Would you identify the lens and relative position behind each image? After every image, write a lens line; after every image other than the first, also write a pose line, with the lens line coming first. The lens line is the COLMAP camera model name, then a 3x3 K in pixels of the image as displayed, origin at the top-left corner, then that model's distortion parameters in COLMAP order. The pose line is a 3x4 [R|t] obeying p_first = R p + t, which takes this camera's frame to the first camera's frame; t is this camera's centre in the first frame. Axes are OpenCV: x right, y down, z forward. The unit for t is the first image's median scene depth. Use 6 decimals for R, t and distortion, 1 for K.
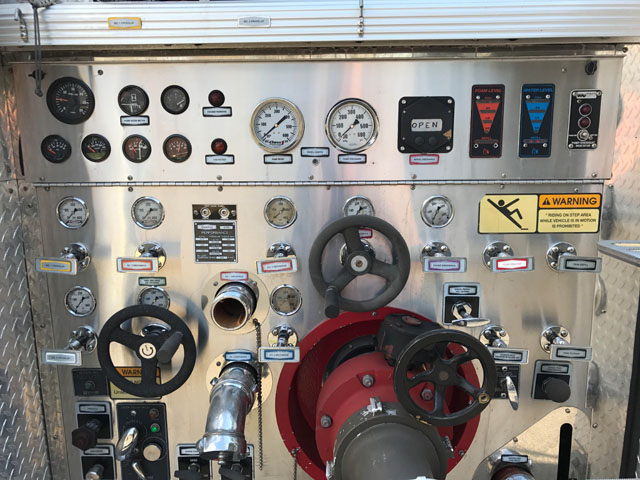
lens RADIAL K [[520.0, 0, 322.1], [0, 520.0, 238.6], [0, 0, 1]] dist [0.011611, -0.022589]
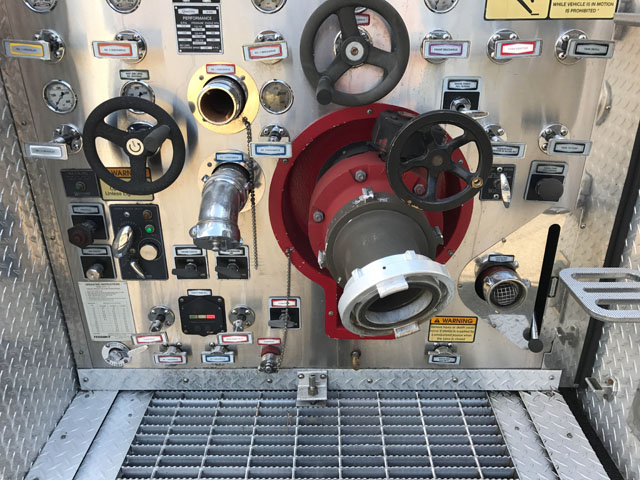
lens RADIAL K [[520.0, 0, 322.2], [0, 520.0, 240.2], [0, 0, 1]] dist [0.011611, -0.022589]
pose [[0.999969, 0.002212, 0.007556, 0.007037], [-0.004070, 0.966770, 0.255617, 0.131299], [-0.006740, -0.255640, 0.966749, 0.013142]]
